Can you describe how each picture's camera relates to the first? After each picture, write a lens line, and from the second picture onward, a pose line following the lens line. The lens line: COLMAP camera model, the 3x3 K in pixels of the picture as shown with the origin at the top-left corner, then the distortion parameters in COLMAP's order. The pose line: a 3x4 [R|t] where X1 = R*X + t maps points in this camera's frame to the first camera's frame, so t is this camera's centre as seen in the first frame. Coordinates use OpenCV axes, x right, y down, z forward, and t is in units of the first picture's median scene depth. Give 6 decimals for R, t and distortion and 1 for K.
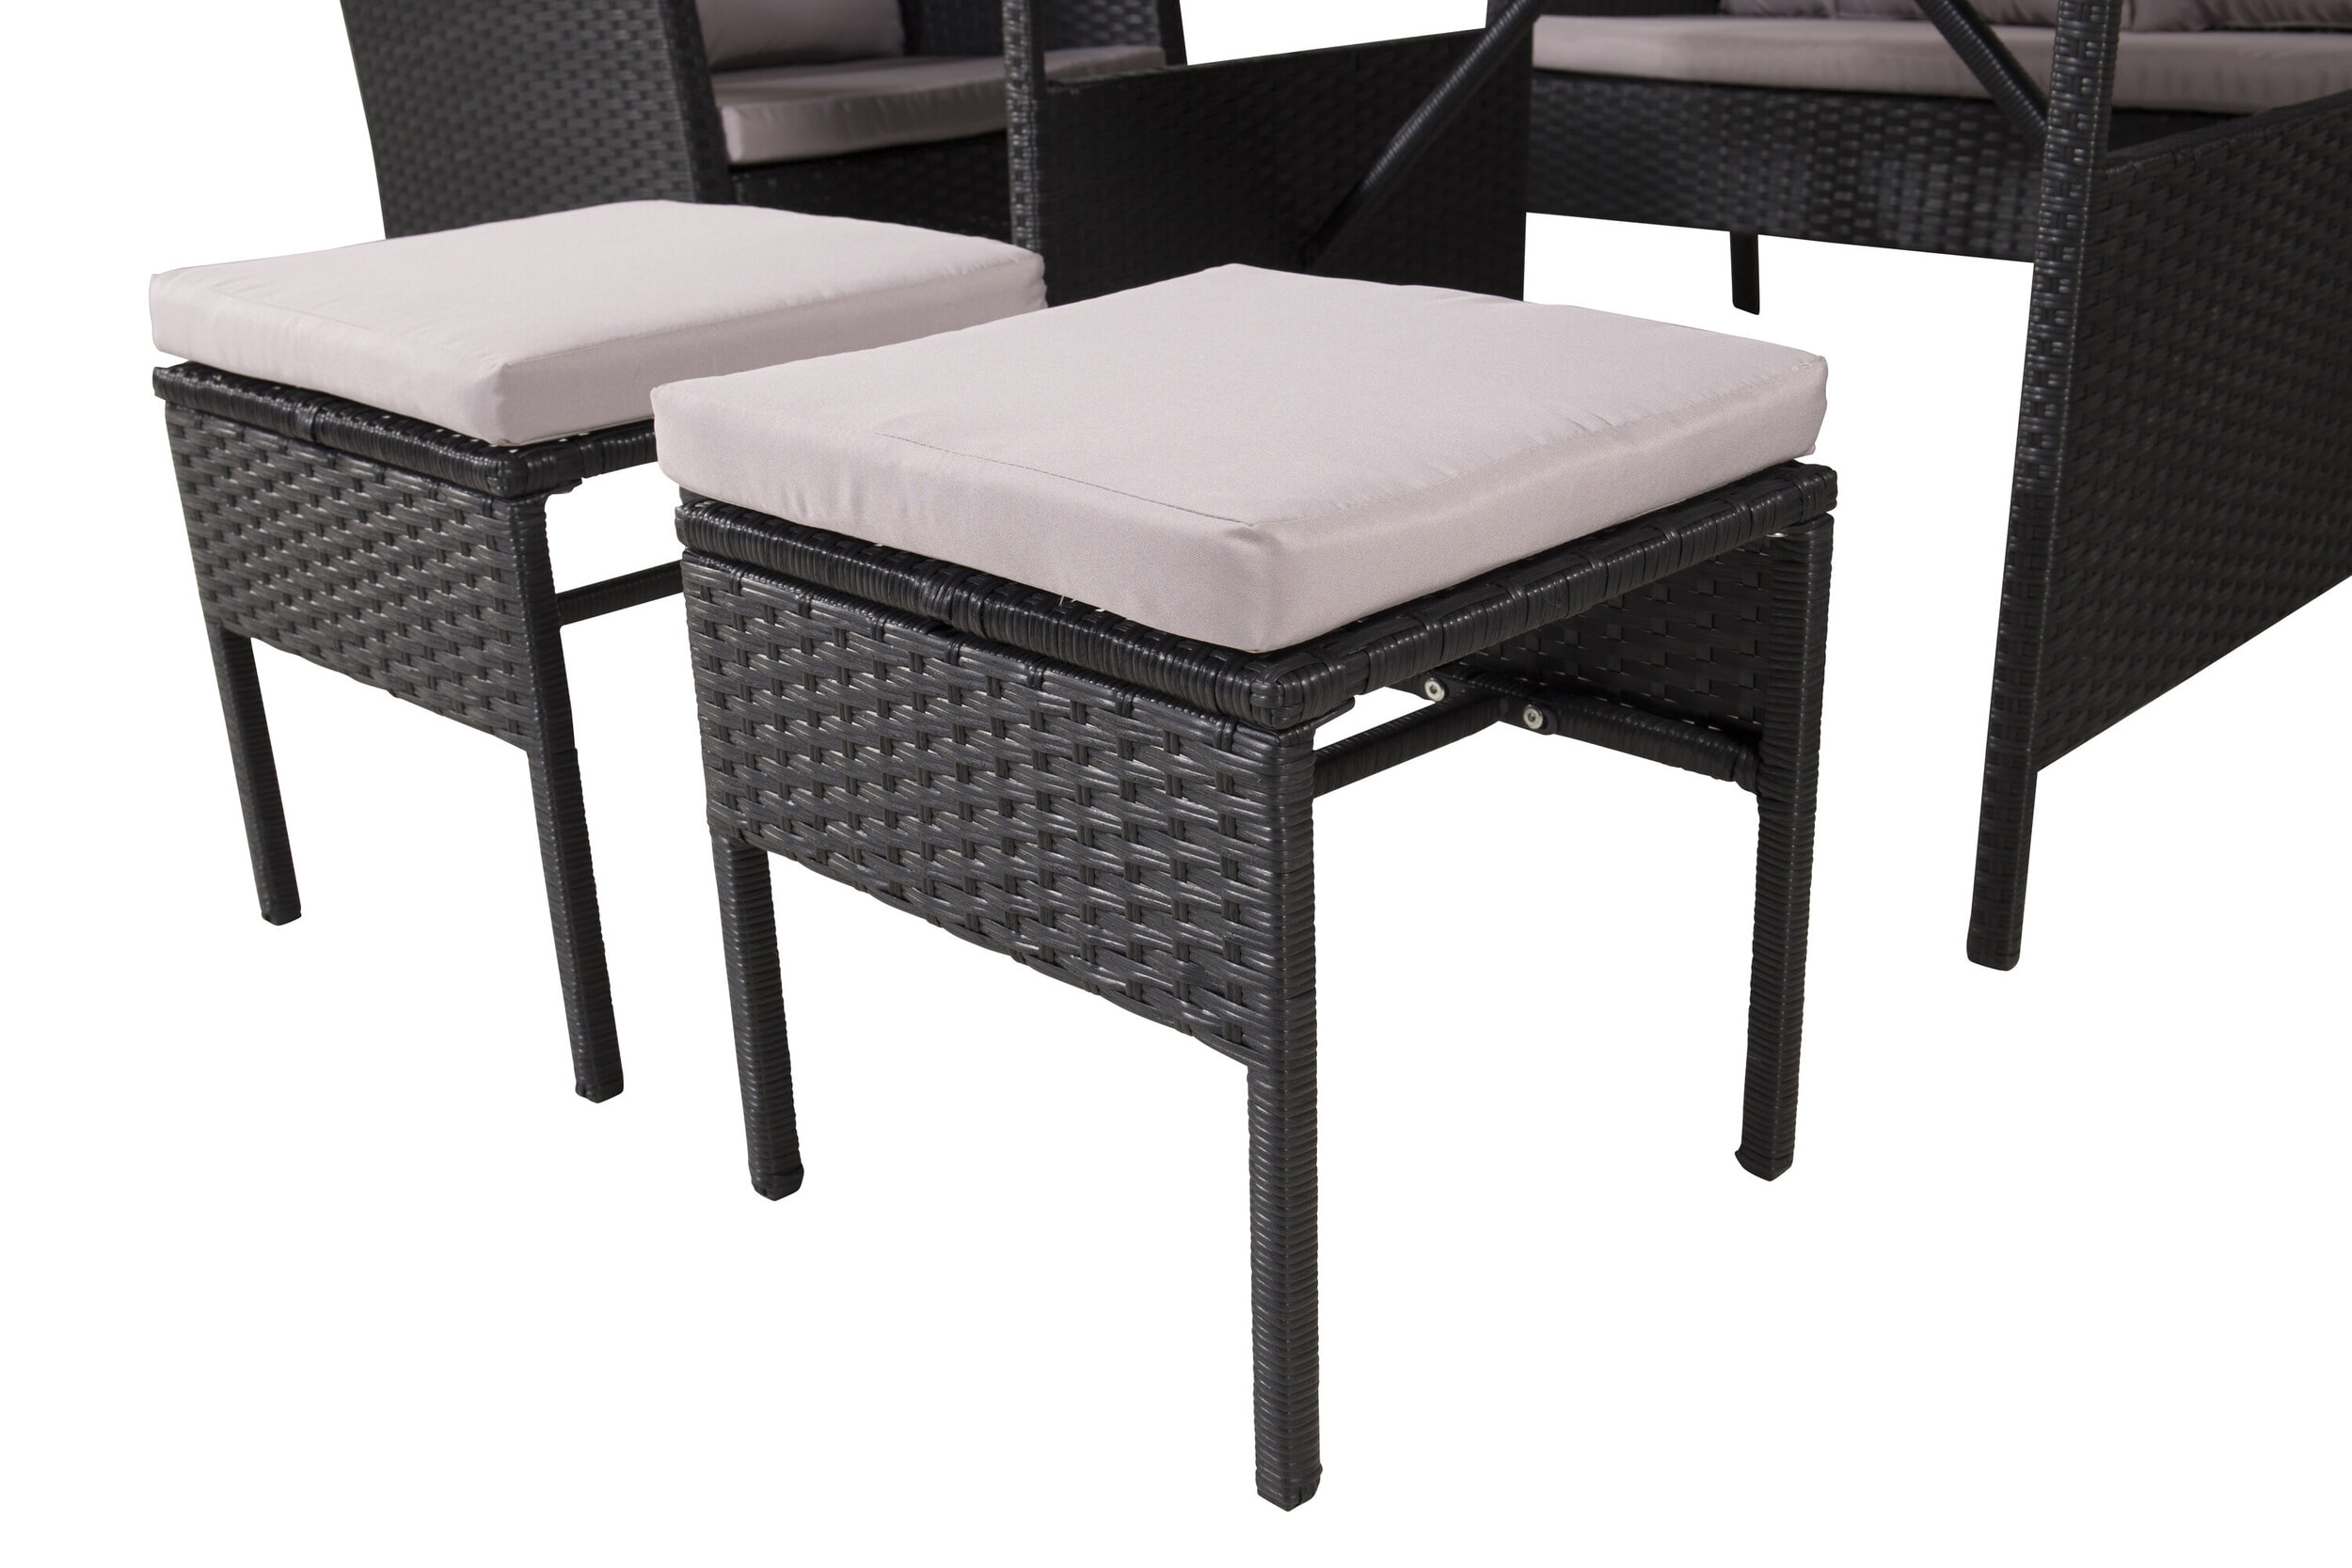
lens RADIAL K [[2476.9, 0, 1176.0], [0, 2476.9, 784.0], [0, 0, 1]] dist [-0.000392, 0.006019]
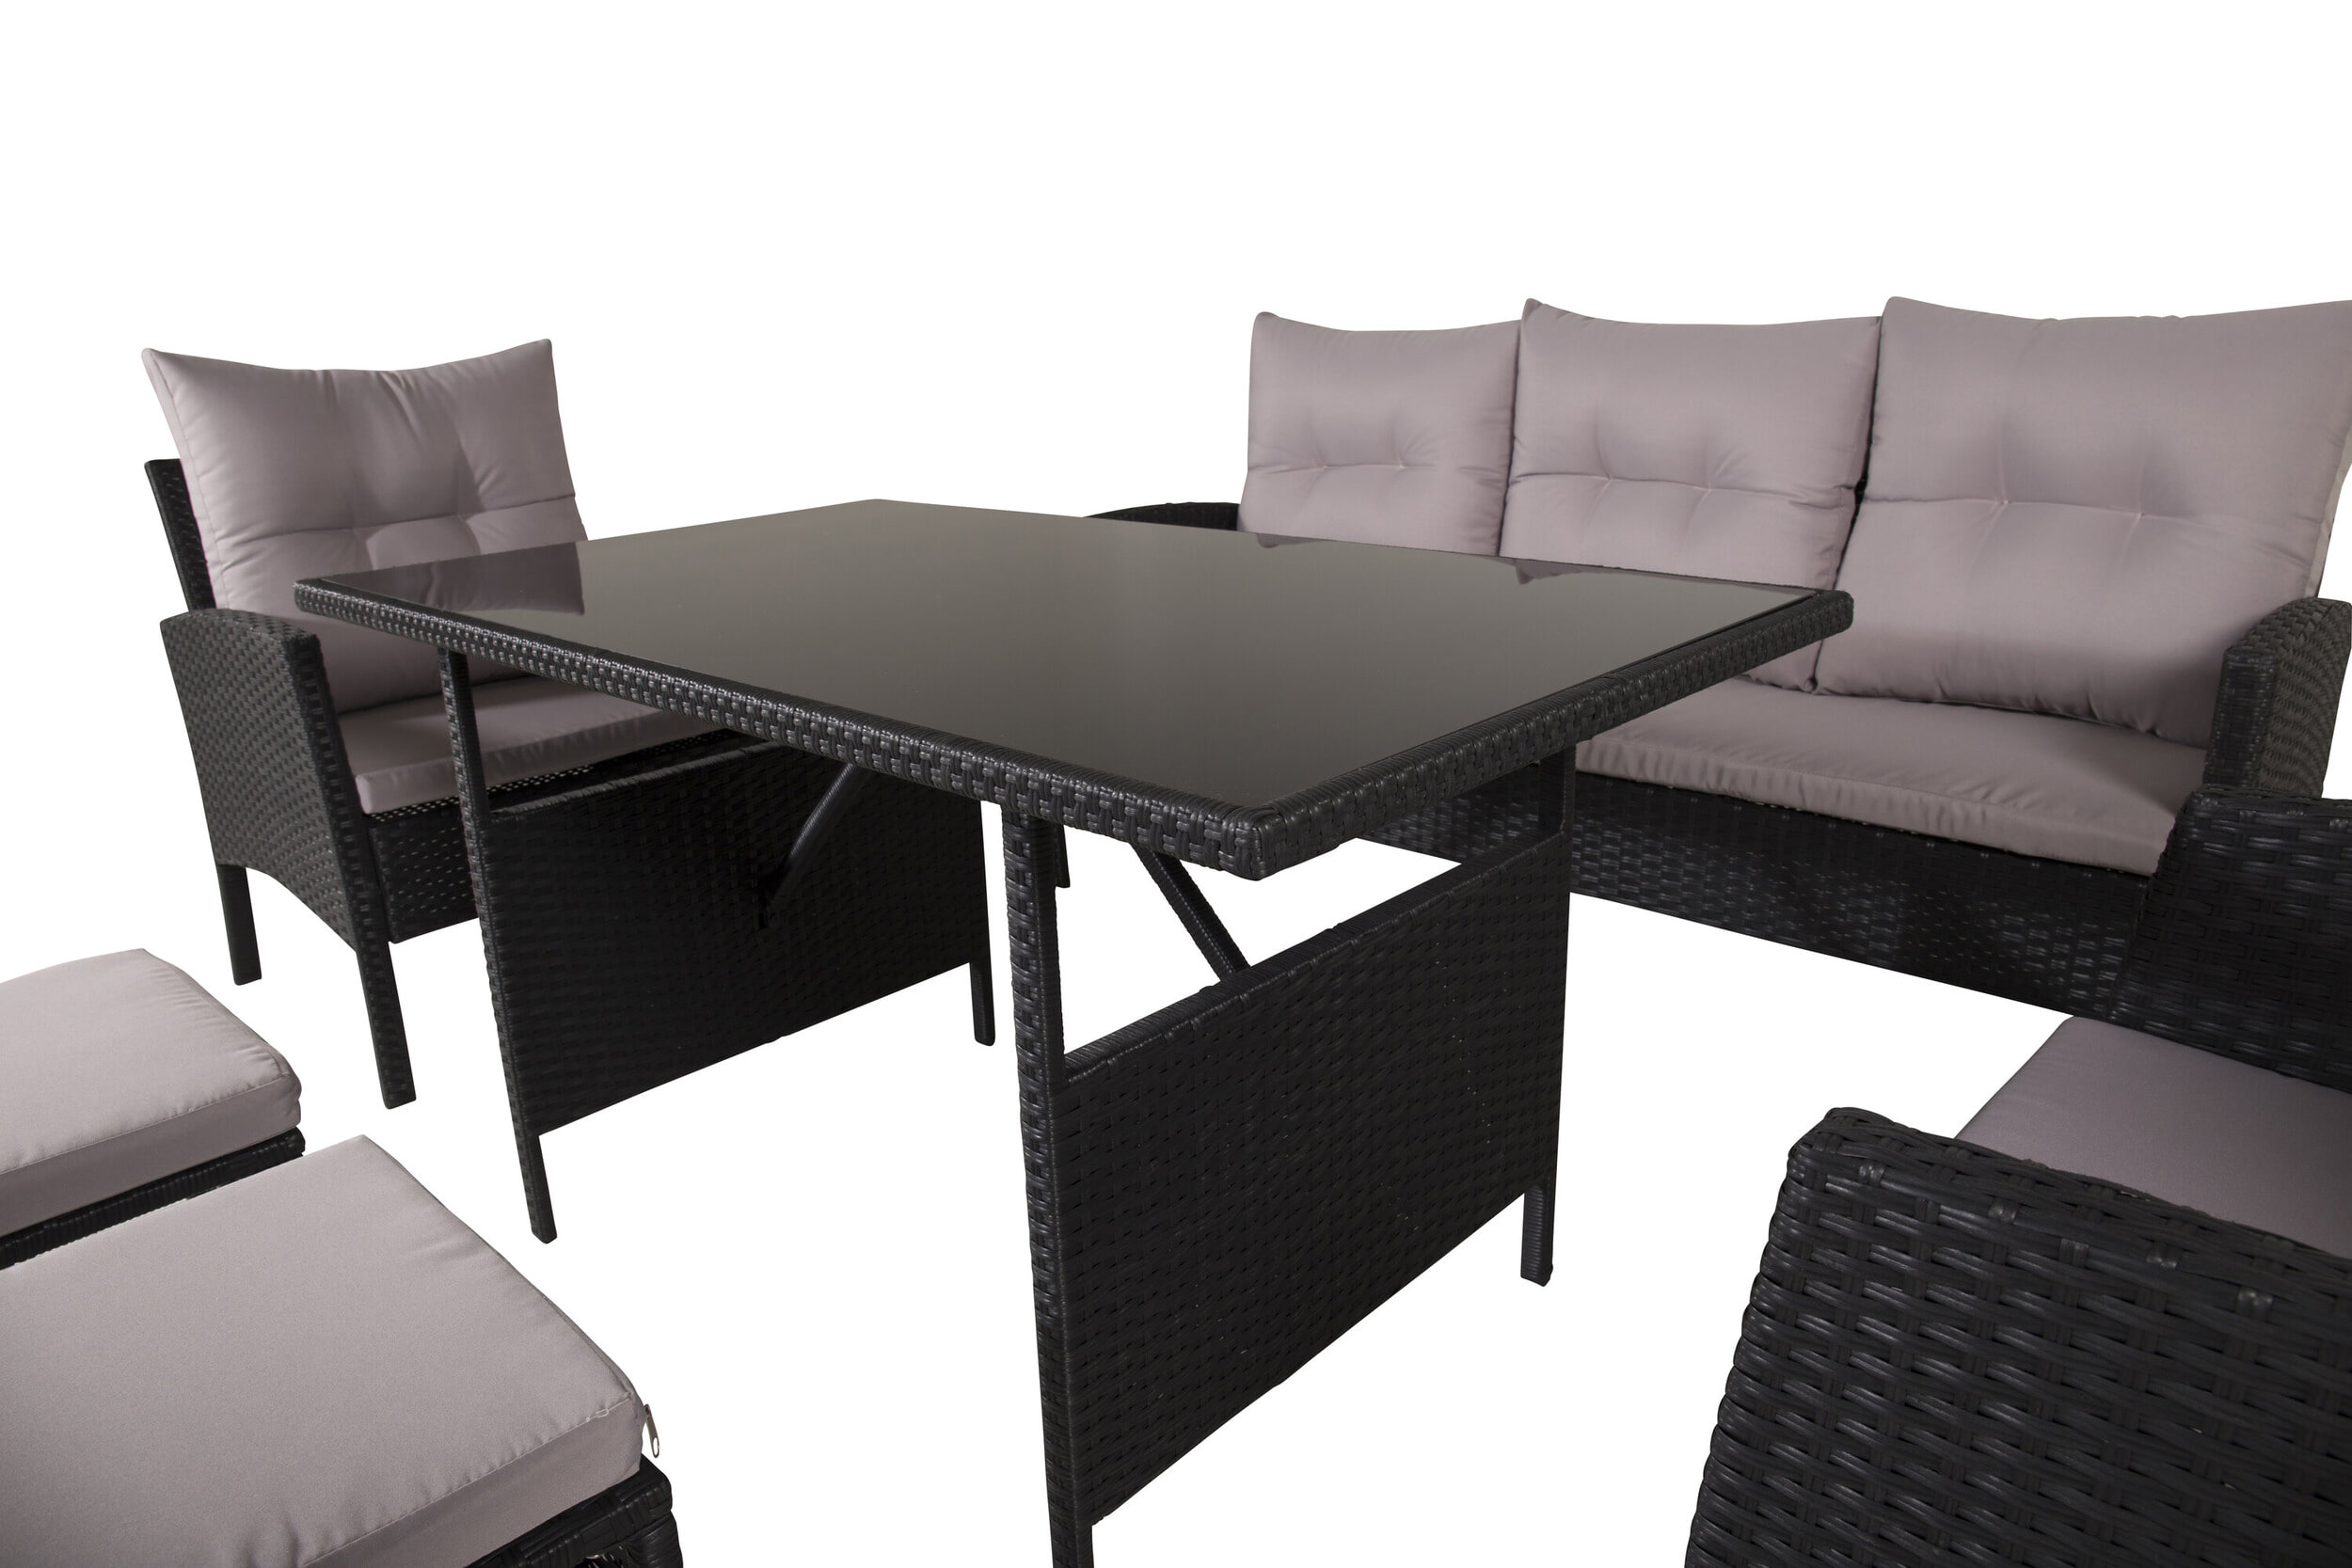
lens RADIAL K [[1572.4, 0, 1169.0], [0, 1572.4, 781.4], [0, 0, 1]] dist [-0.051445, -0.001150]
pose [[0.999963, -0.008282, 0.002240, 0.416239], [0.008433, 0.996864, -0.078687, -0.323022], [-0.001581, 0.078703, 0.996897, 0.256874]]
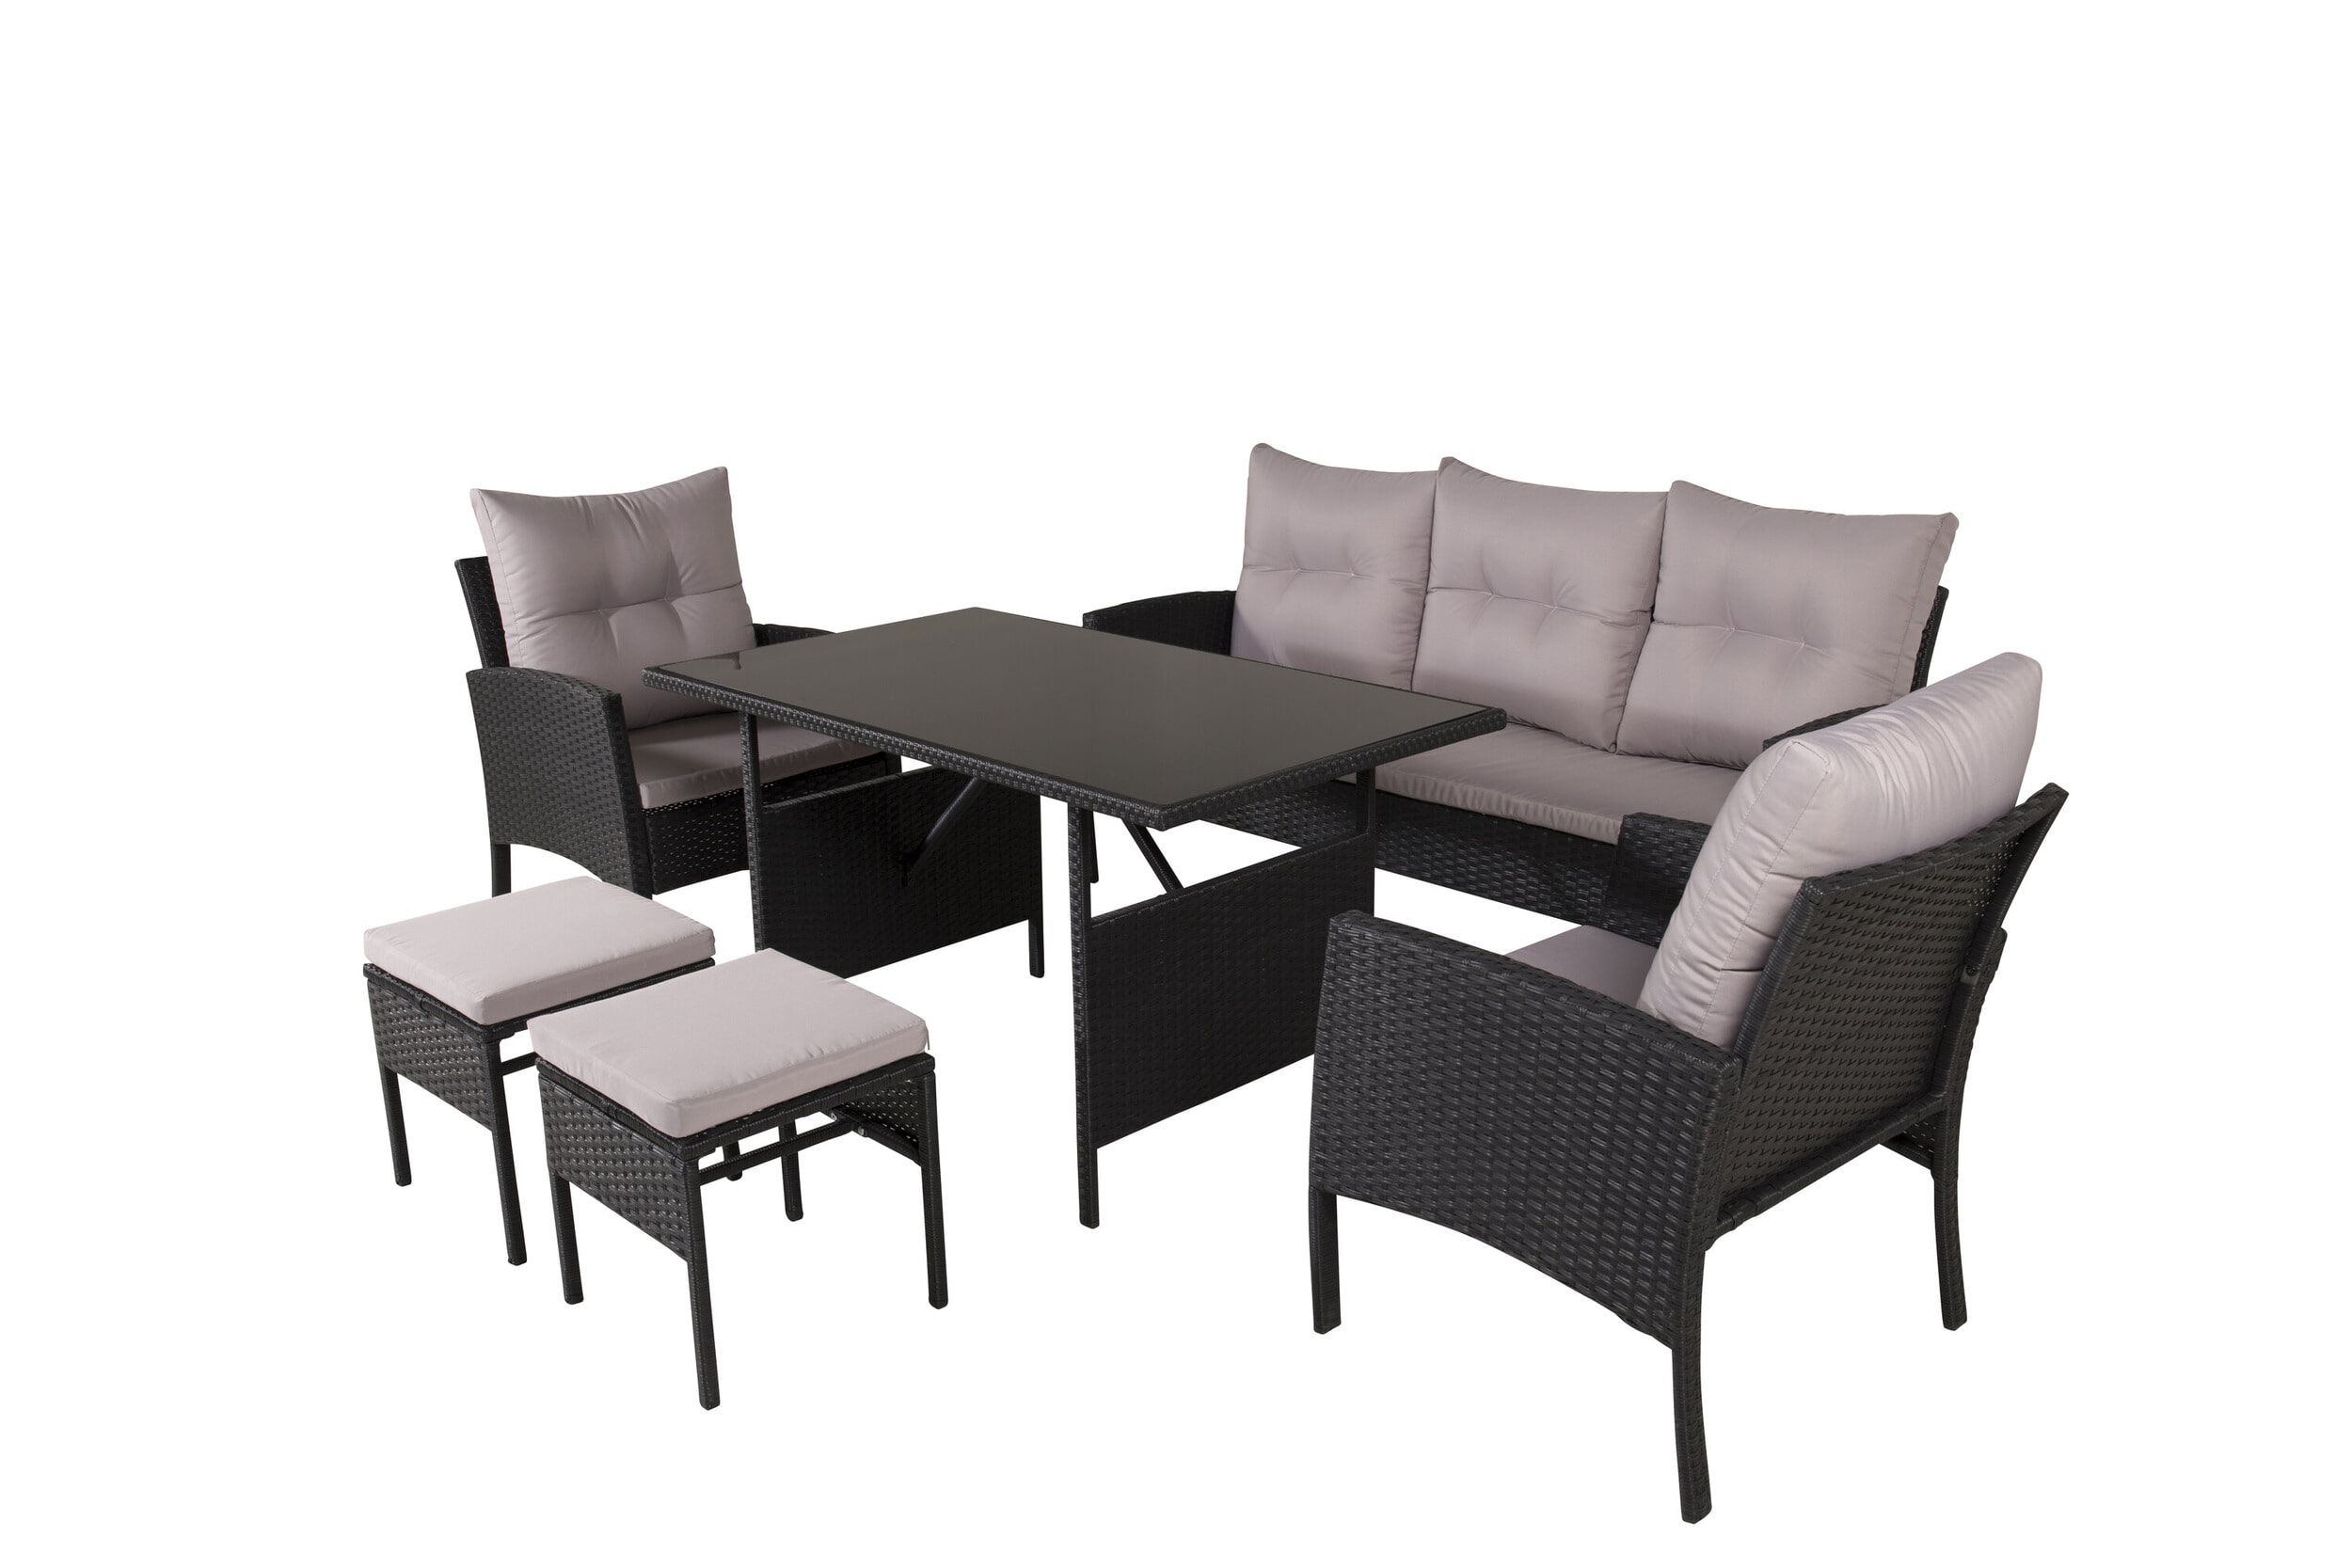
lens RADIAL K [[2128.8, 0, 1128.8], [0, 2128.8, 788.1], [0, 0, 1]] dist [-0.001287, 0.000142]
pose [[0.998549, 0.018352, -0.050632, 0.519335], [-0.022985, 0.995448, -0.092492, -0.181542], [0.048704, 0.093521, 0.994425, -1.247982]]
